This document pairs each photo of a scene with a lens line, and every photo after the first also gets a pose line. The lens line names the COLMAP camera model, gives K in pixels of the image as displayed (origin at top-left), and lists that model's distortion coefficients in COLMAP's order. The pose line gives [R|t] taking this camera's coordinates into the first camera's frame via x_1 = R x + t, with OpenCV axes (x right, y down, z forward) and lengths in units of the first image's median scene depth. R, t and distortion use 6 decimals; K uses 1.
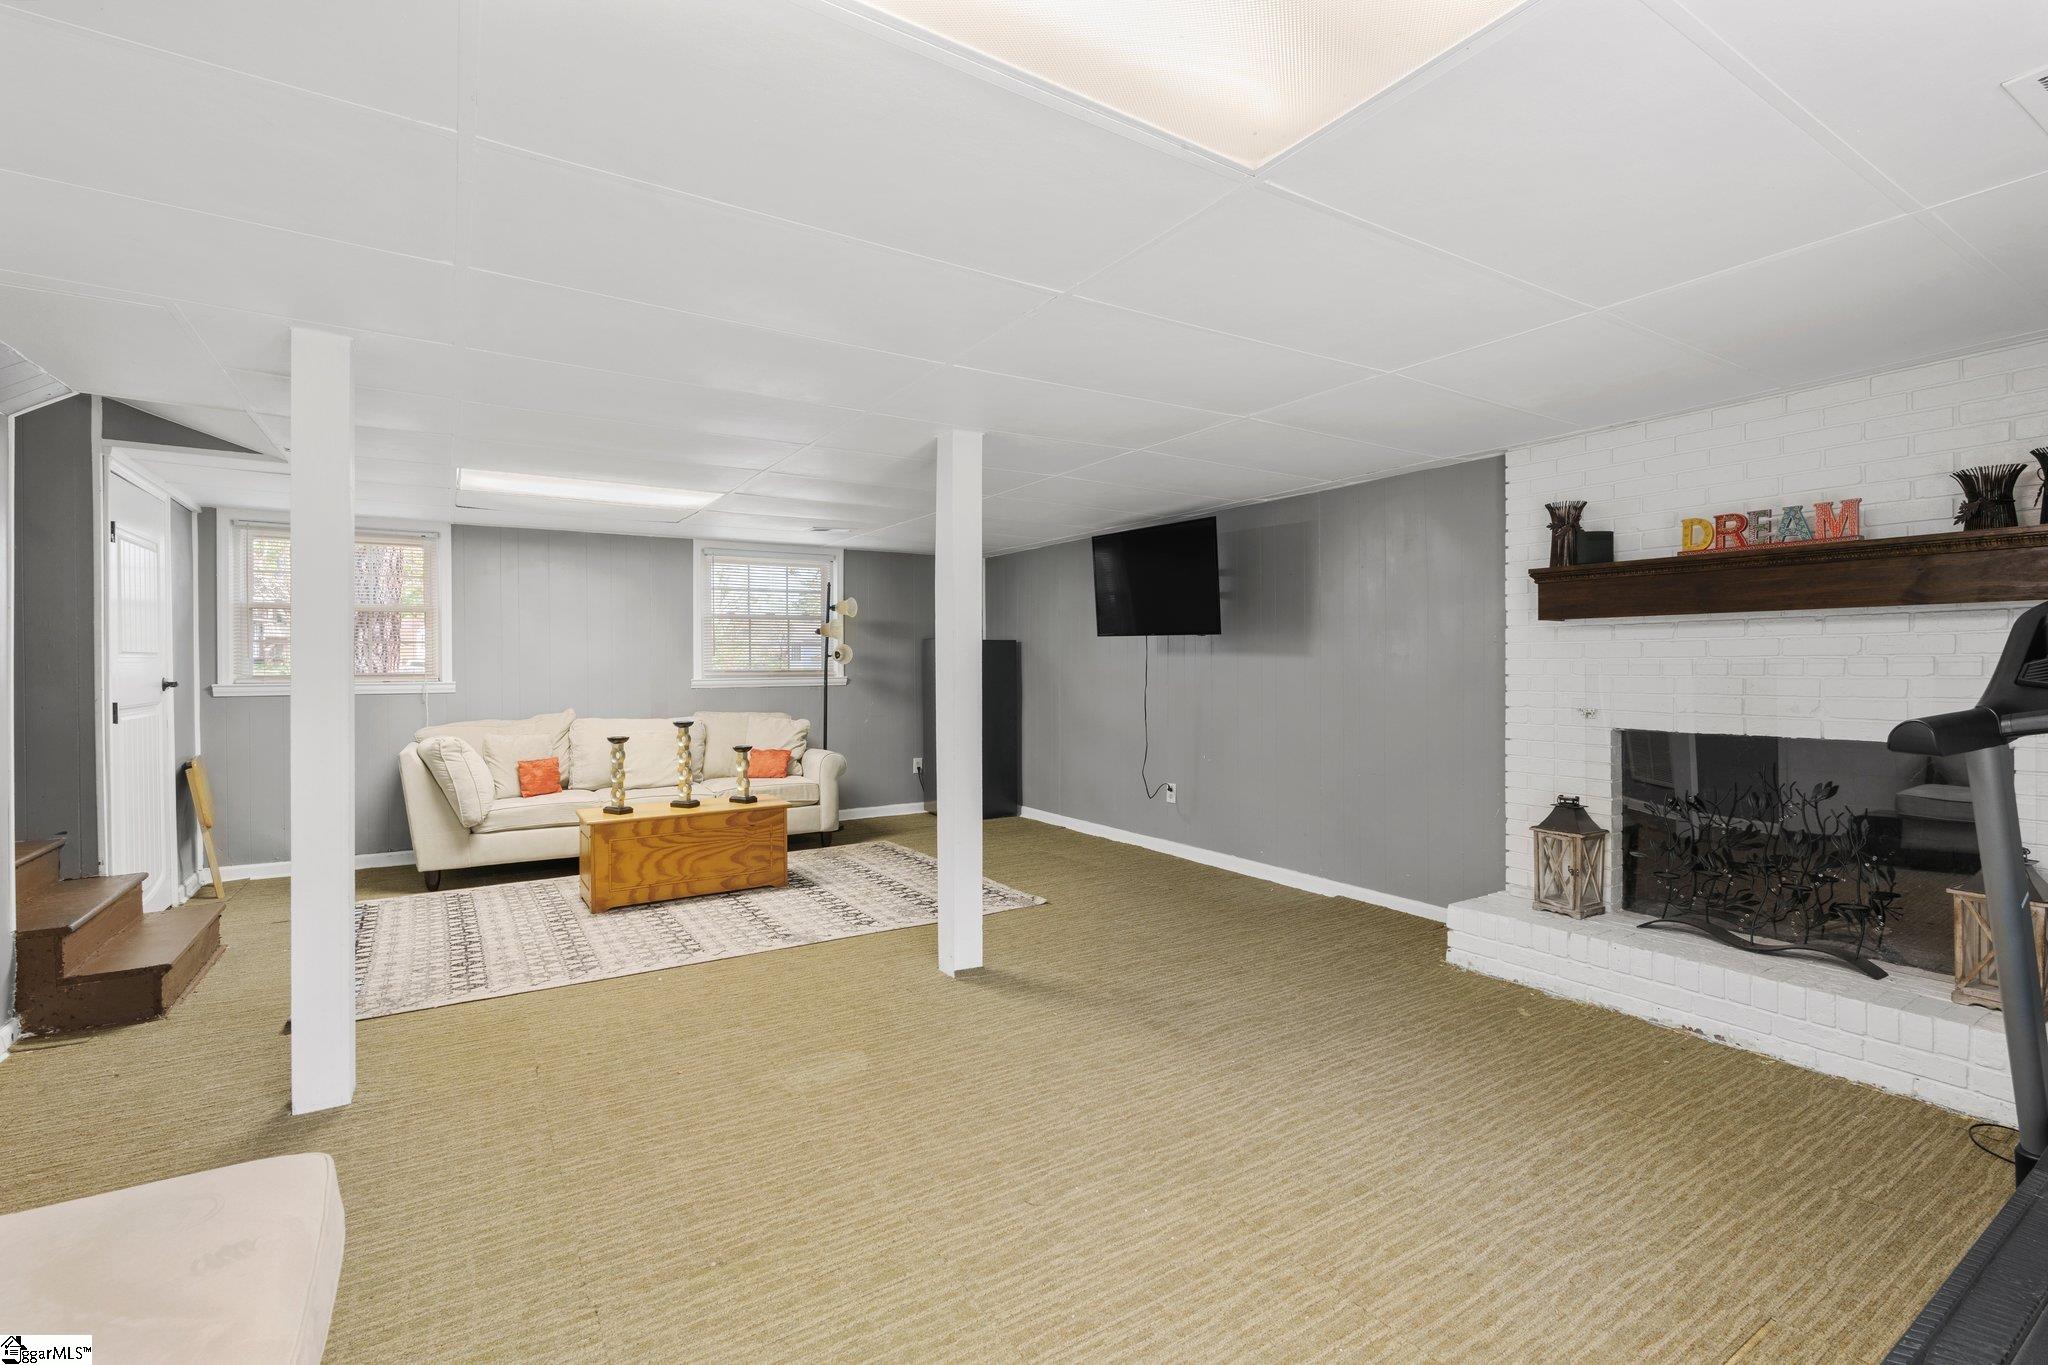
lens RADIAL K [[919.4, 0, 1009.2], [0, 919.4, 670.0], [0, 0, 1]] dist [-0.017633, 0.003700]
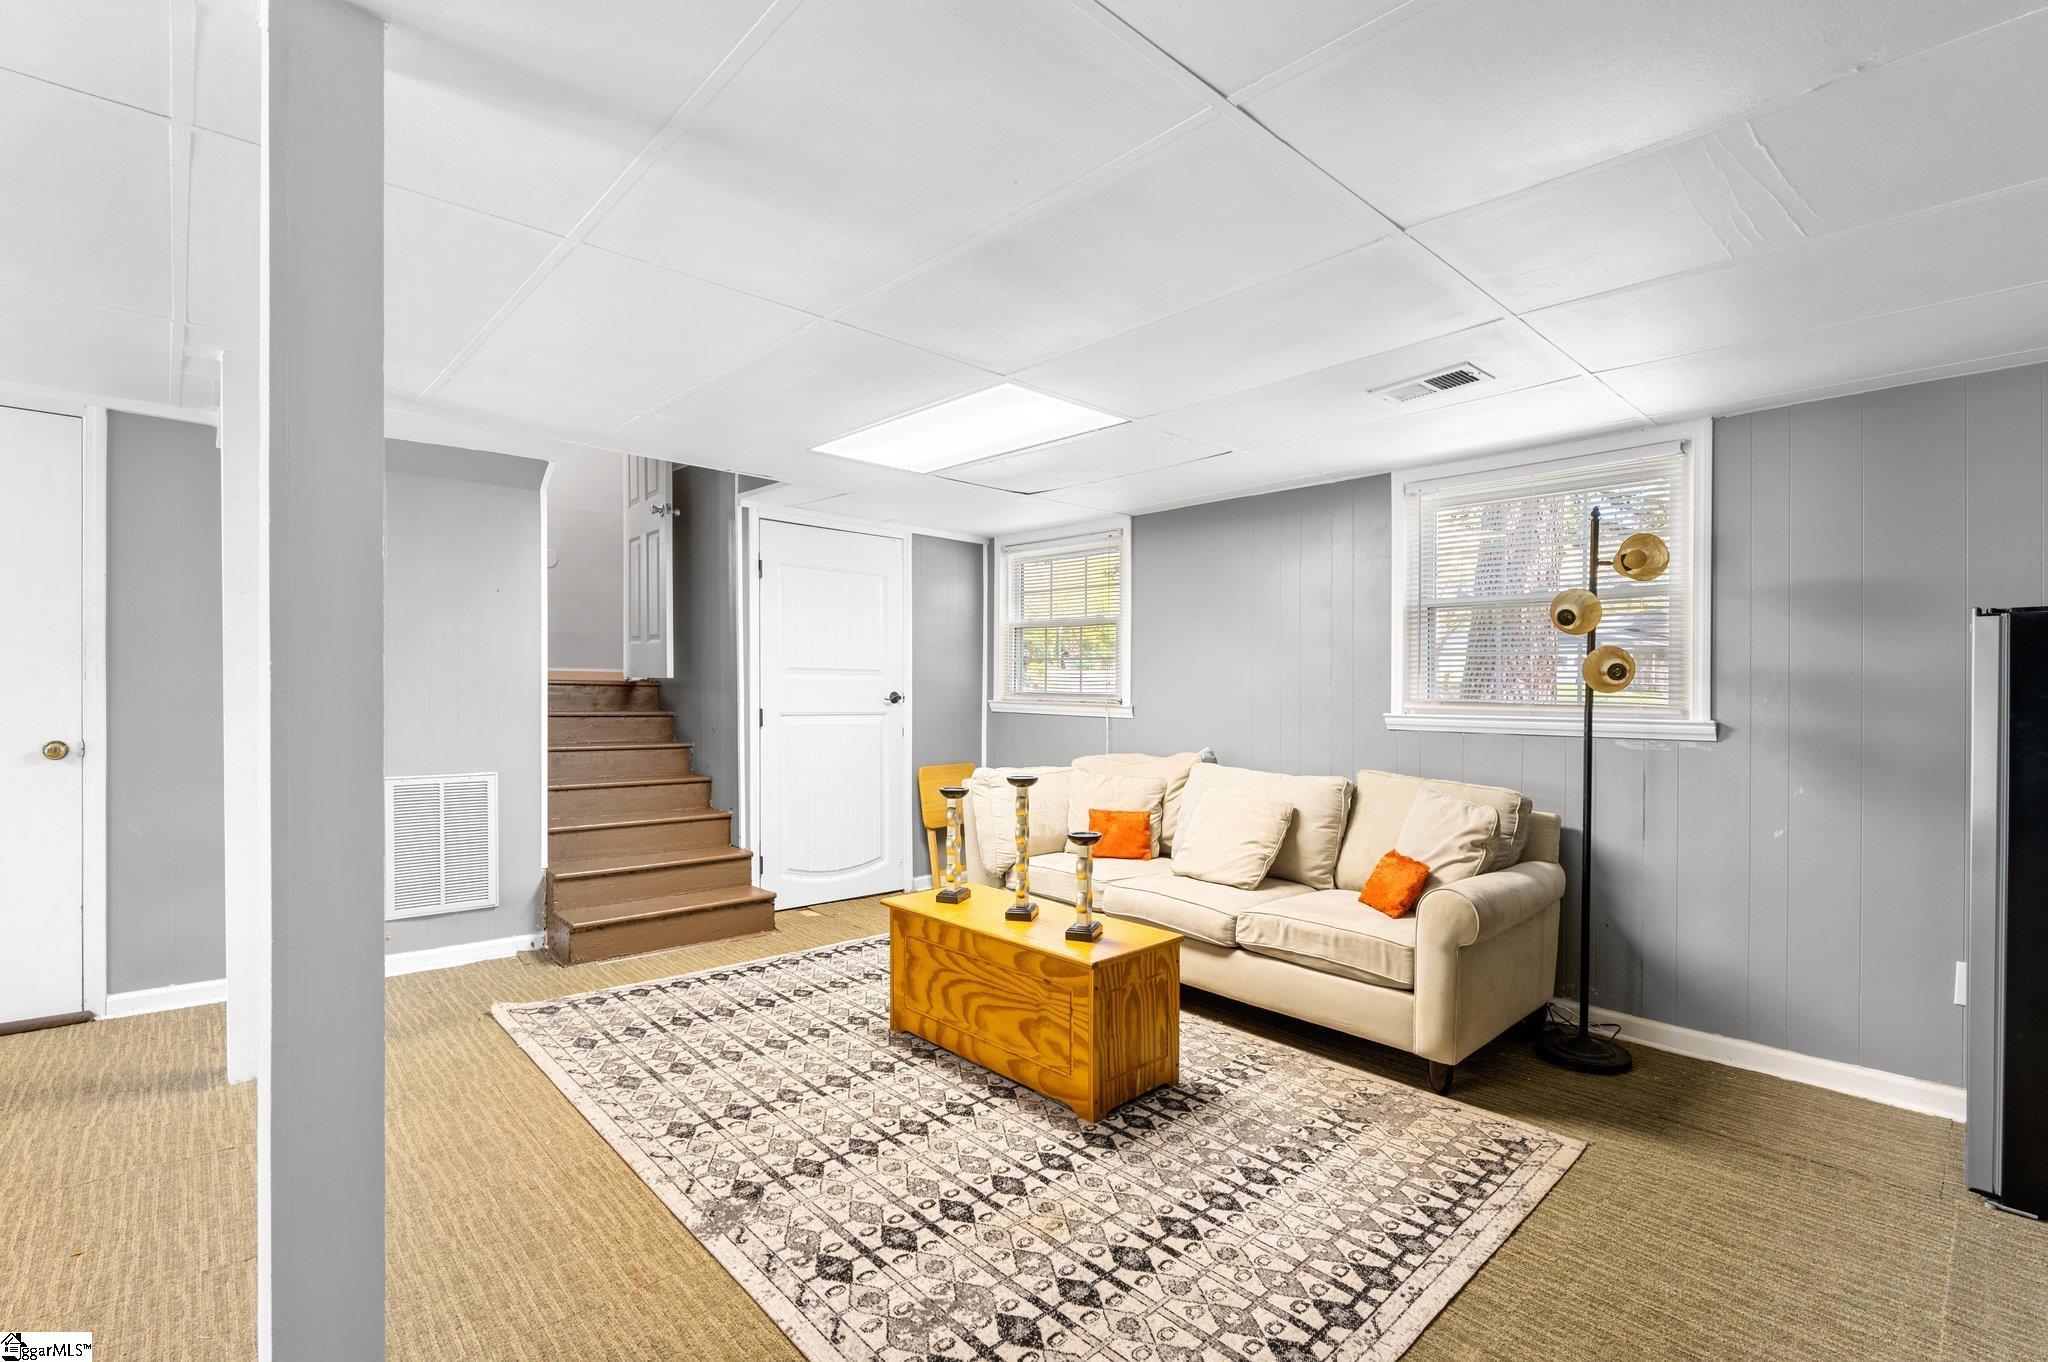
lens RADIAL K [[919.4, 0, 1017.1], [0, 919.4, 691.0], [0, 0, 1]] dist [-0.017633, 0.003700]
pose [[0.179973, 0.007475, -0.983643, 0.295720], [-0.013387, 0.999897, 0.005149, -0.007009], [0.983580, 0.012242, 0.180054, 1.024790]]
